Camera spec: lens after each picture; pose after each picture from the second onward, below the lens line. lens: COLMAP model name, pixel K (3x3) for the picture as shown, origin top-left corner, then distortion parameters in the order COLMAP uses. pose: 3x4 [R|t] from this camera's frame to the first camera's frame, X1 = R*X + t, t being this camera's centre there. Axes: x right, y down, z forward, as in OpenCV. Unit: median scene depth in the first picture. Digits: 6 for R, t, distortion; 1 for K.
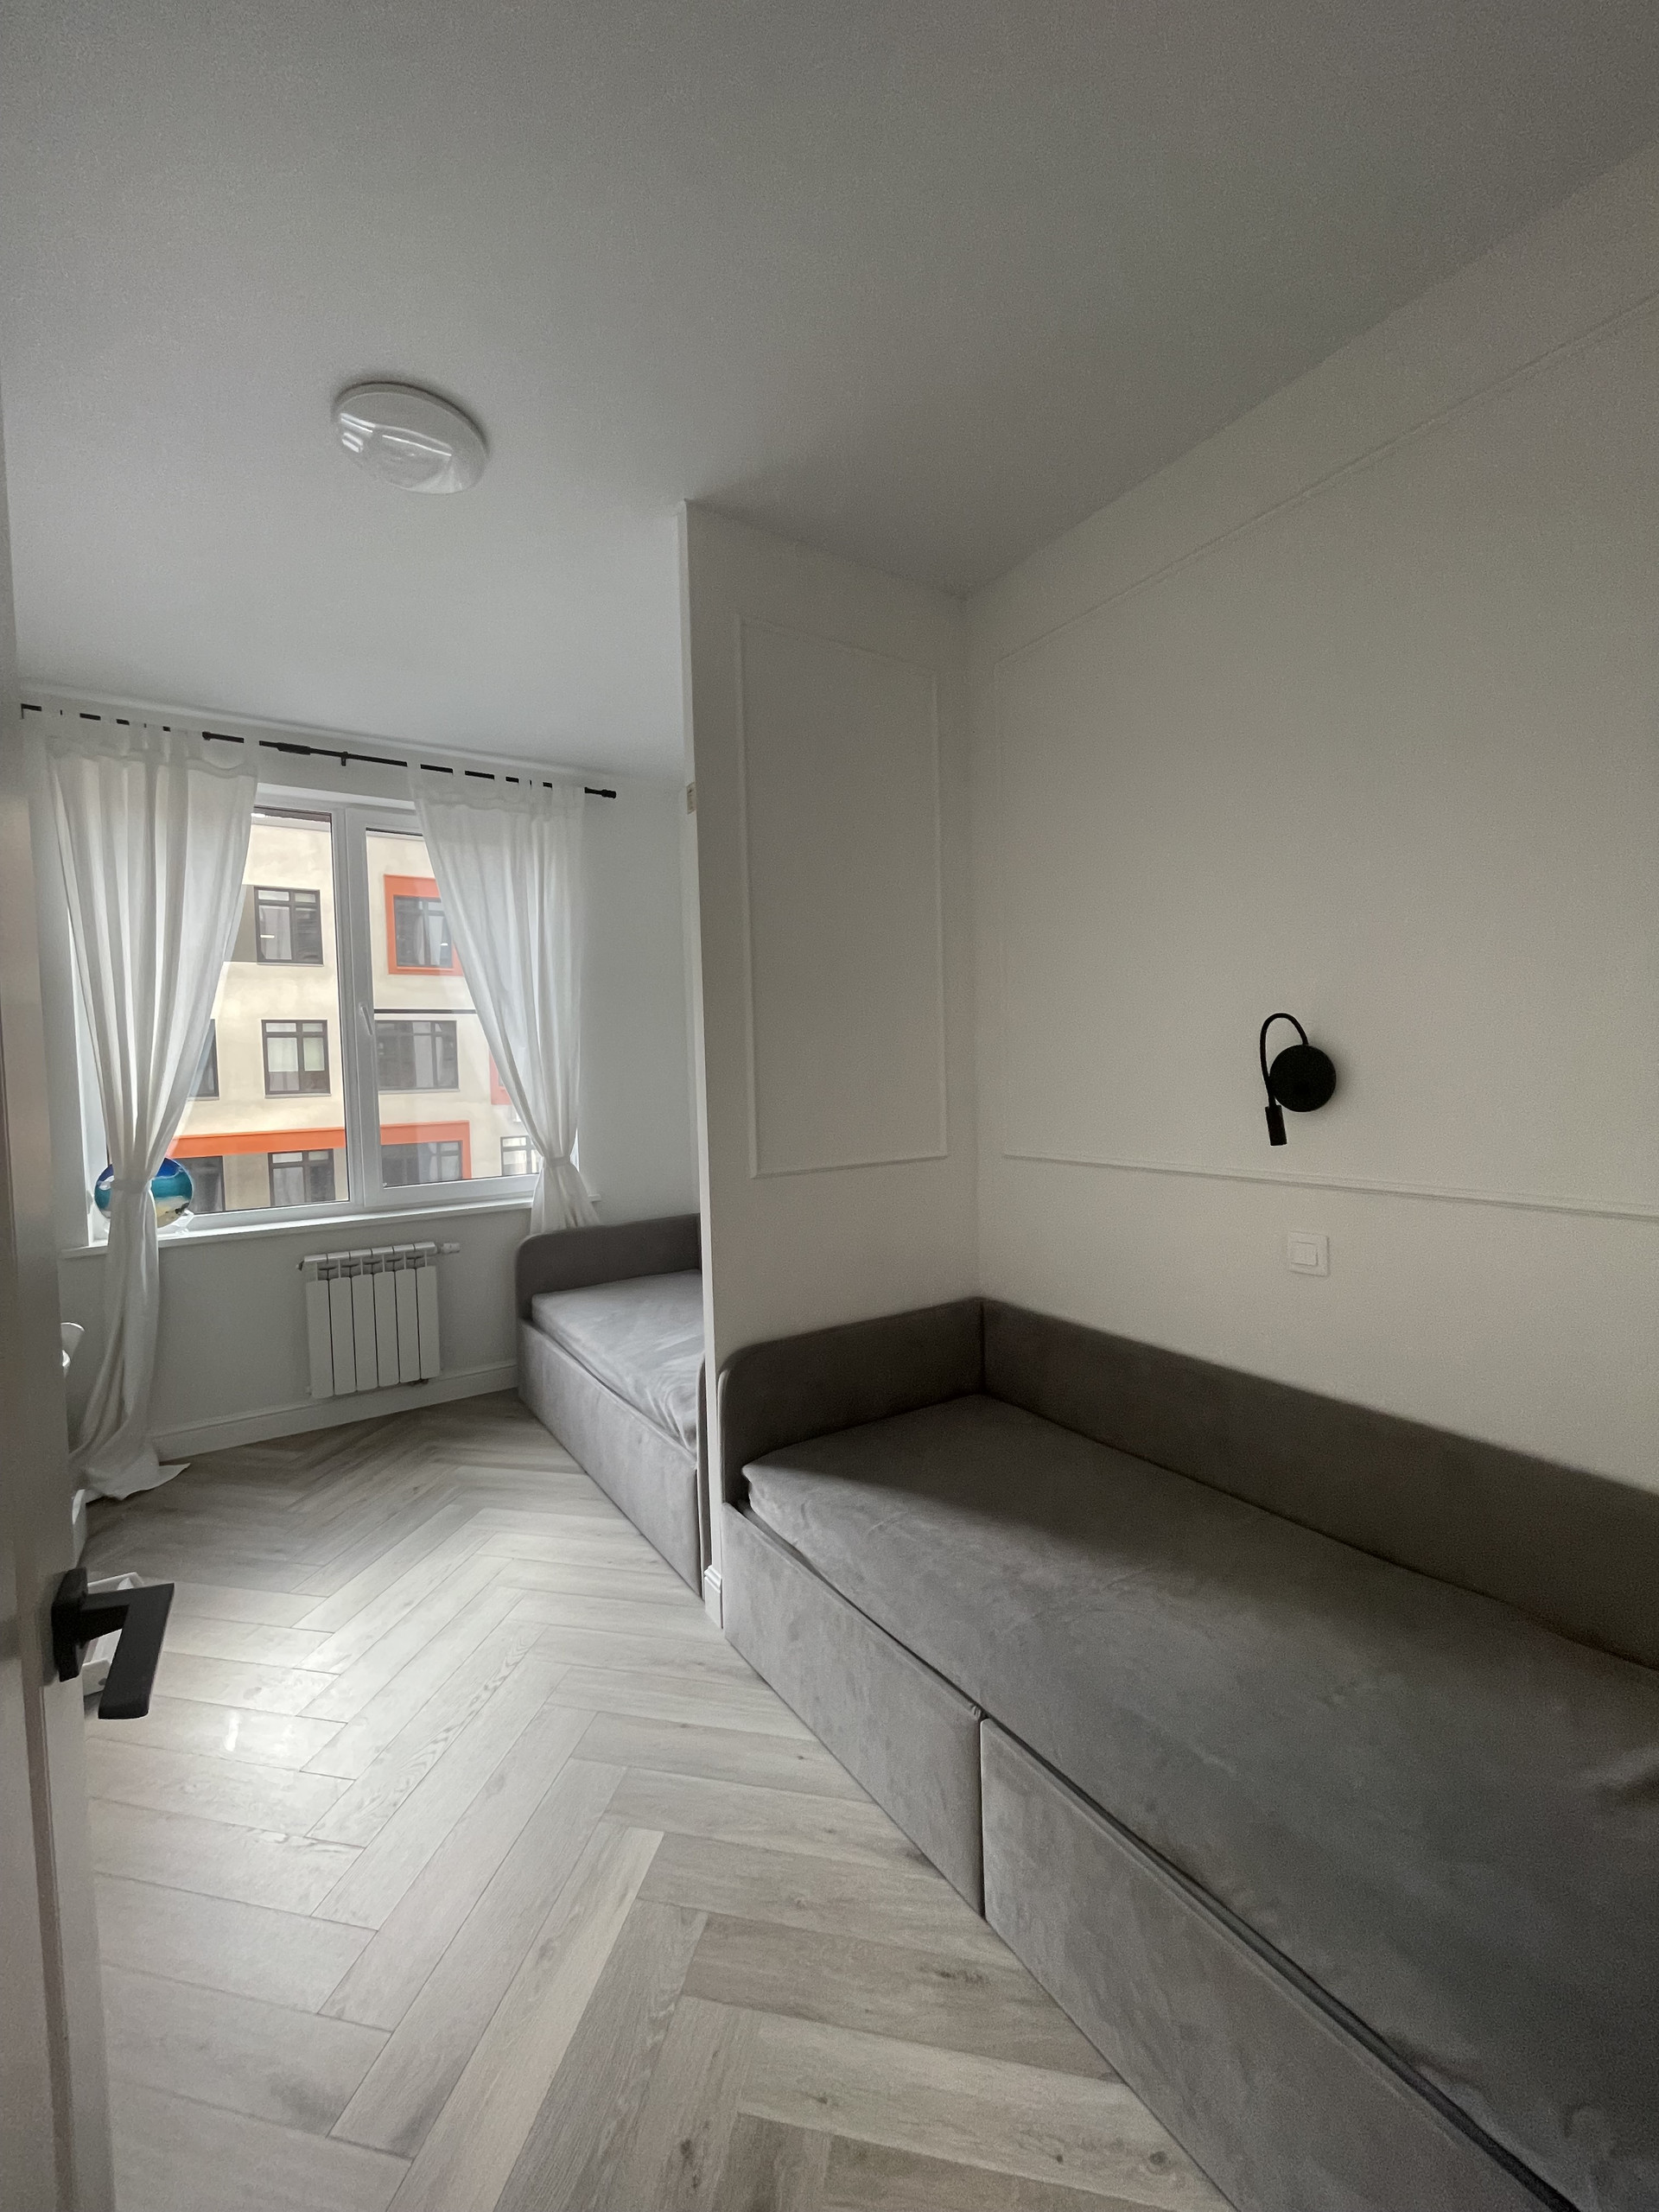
lens RADIAL K [[887.7, 0, 821.0], [0, 887.7, 1104.4], [0, 0, 1]] dist [0.001139, 0.000387]
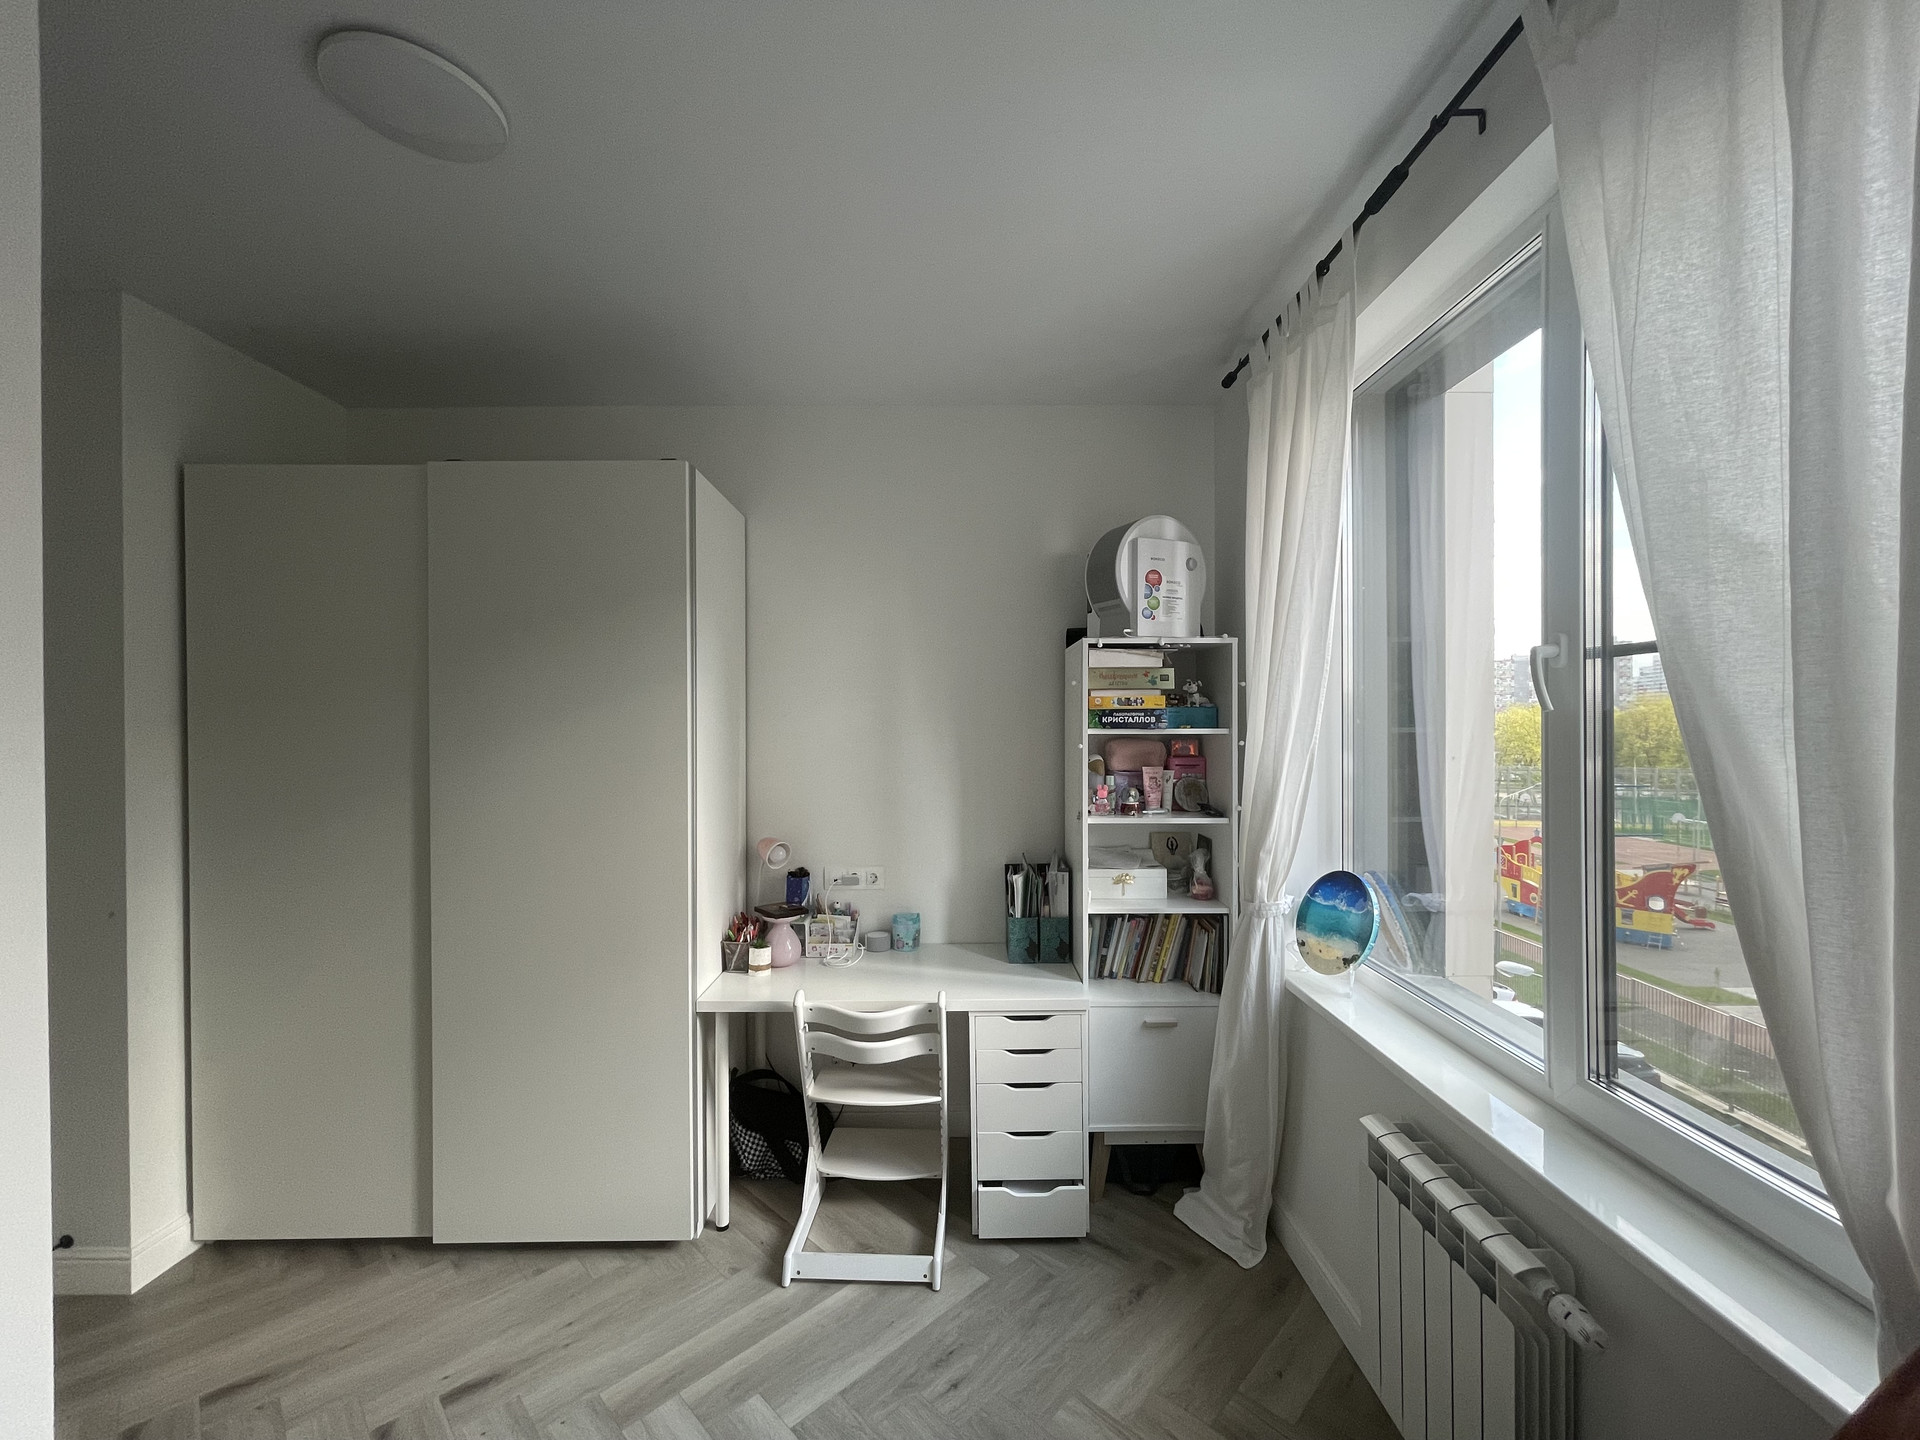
lens RADIAL K [[770.5, 0, 951.5], [0, 770.5, 718.2], [0, 0, 1]] dist [0.001139, 0.000387]
pose [[-0.541087, 0.029444, -0.840451, -0.038842], [-0.010570, 0.999070, 0.041806, -0.100201], [0.840900, 0.031505, -0.540272, 1.099322]]
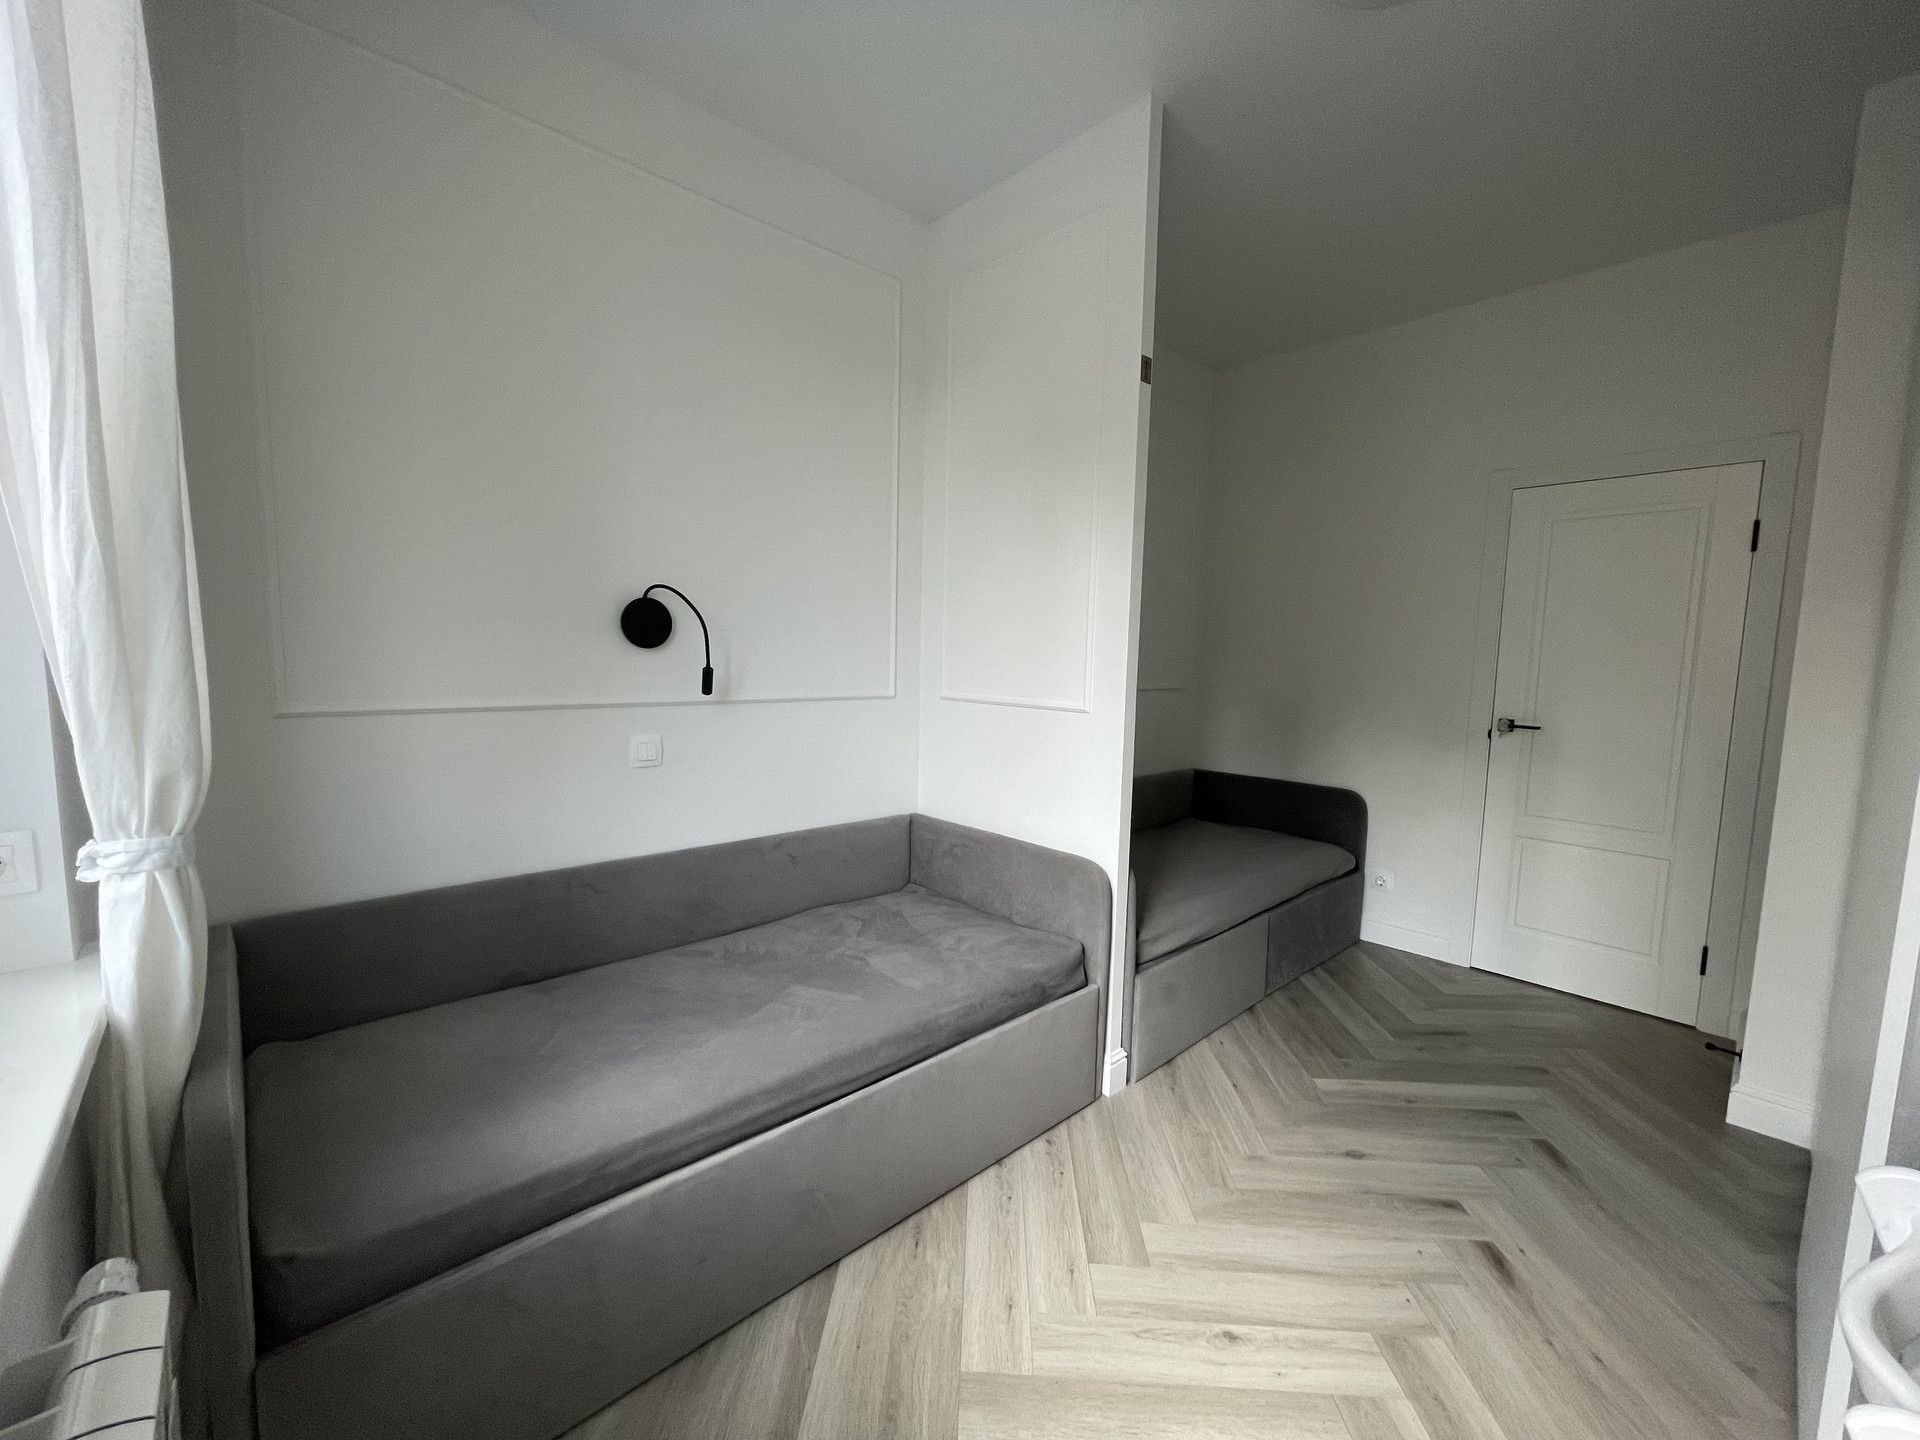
lens RADIAL K [[770.5, 0, 967.3], [0, 770.5, 719.7], [0, 0, 1]] dist [0.001139, 0.000387]
pose [[-0.186676, -0.071776, 0.979796, -0.729416], [0.011208, 0.997107, 0.075180, 0.007451], [-0.982358, 0.025016, -0.185332, 0.954098]]
